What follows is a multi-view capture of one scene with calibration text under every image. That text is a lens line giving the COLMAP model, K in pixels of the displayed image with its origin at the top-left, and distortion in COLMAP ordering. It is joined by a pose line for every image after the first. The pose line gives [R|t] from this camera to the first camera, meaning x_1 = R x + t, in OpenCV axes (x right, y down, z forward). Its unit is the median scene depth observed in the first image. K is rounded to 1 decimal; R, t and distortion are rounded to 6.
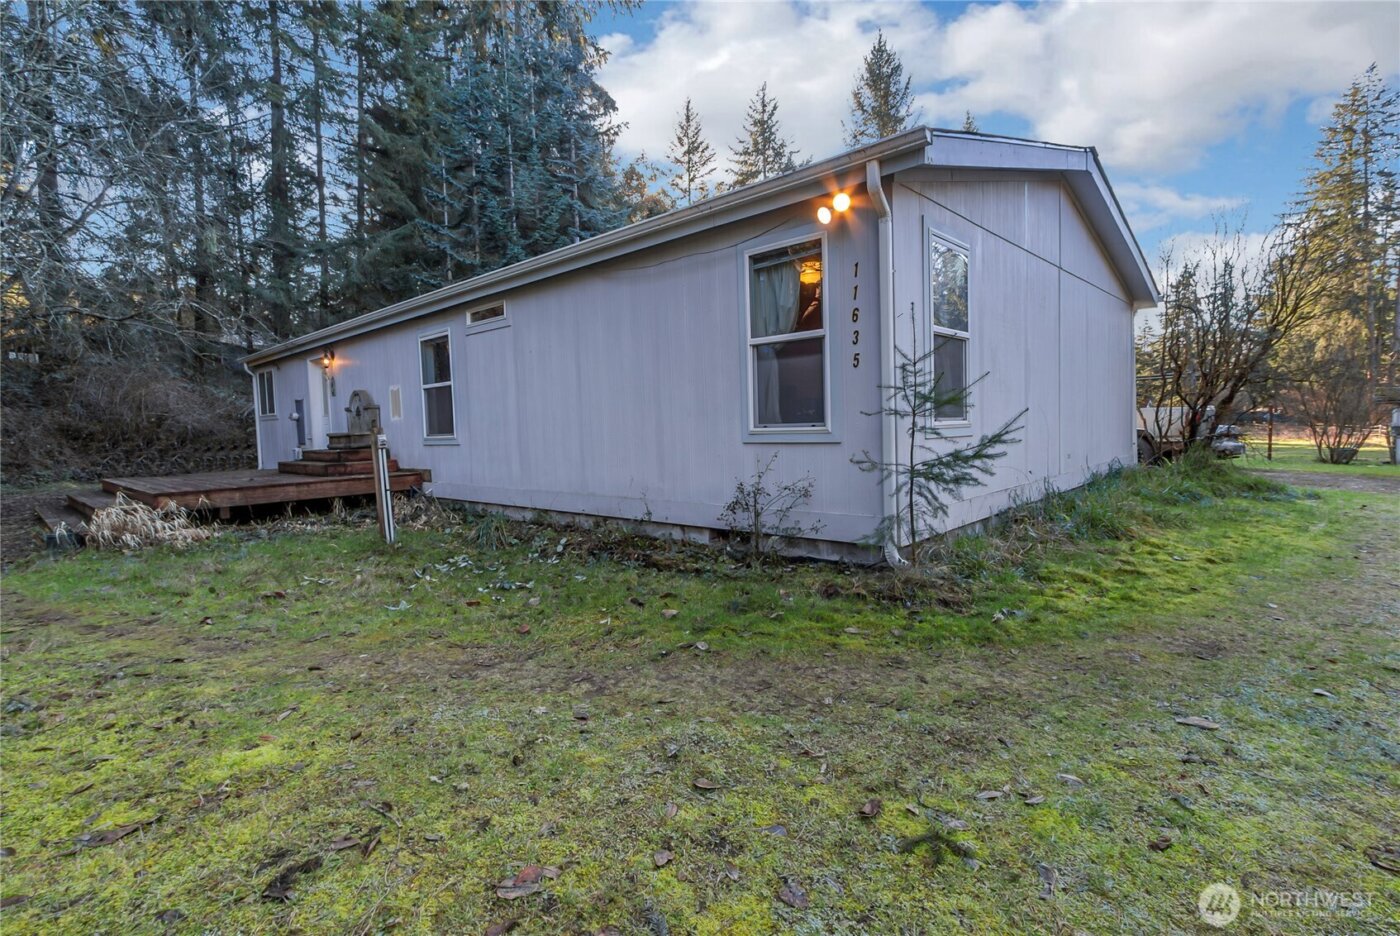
lens RADIAL K [[655.8, 0, 700.2], [0, 655.8, 468.0], [0, 0, 1]] dist [0.004809, -0.000022]
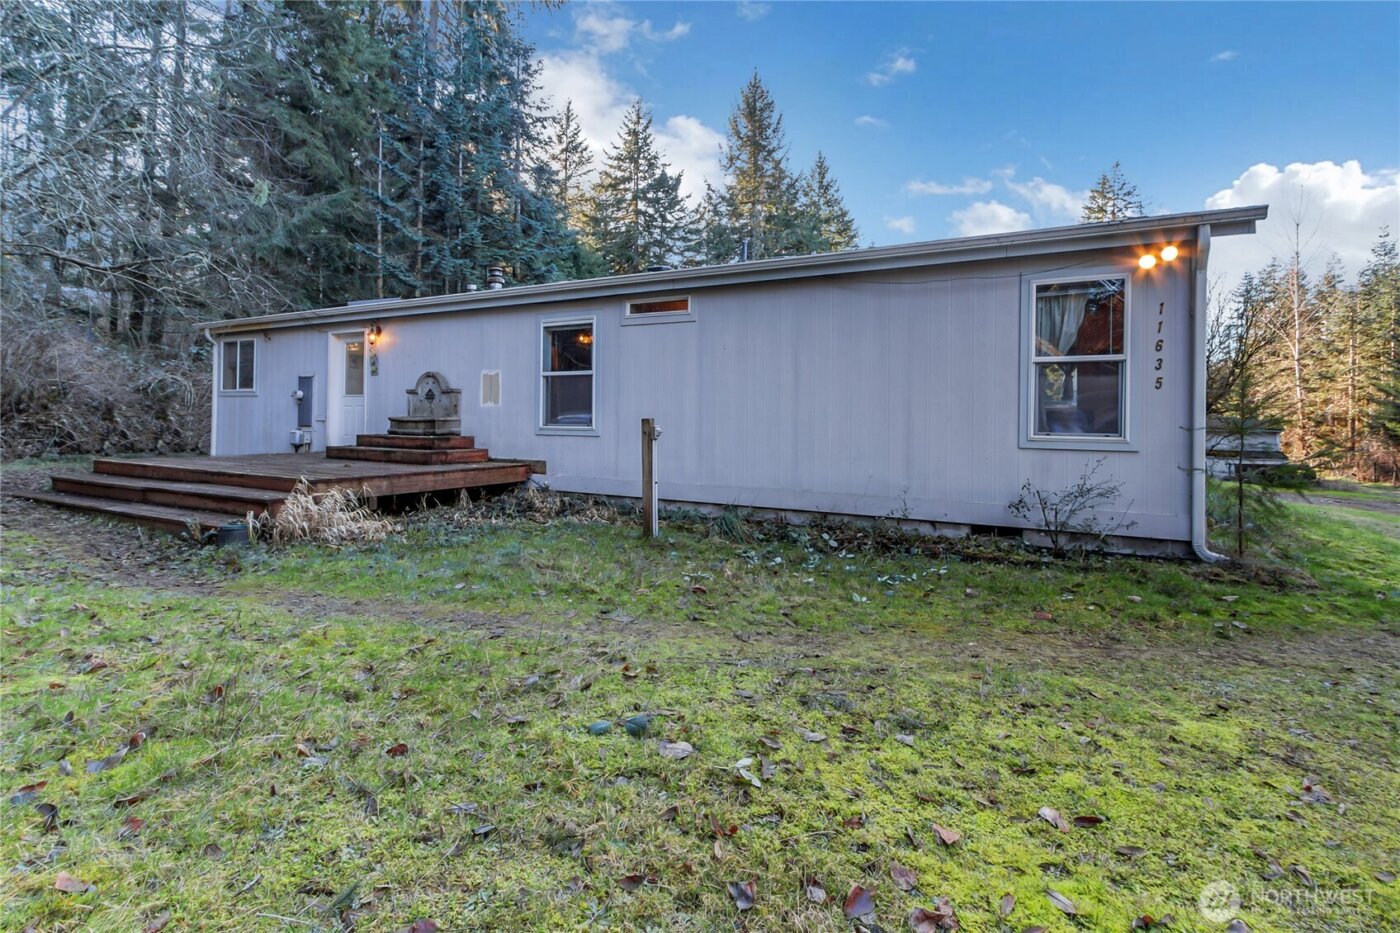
lens RADIAL K [[655.8, 0, 674.7], [0, 655.8, 425.7], [0, 0, 1]] dist [0.004809, -0.000022]
pose [[0.970019, 0.043688, 0.239071, -0.425552], [-0.029011, 0.997491, -0.064572, 0.007157], [-0.241293, 0.055700, 0.968853, 0.029612]]
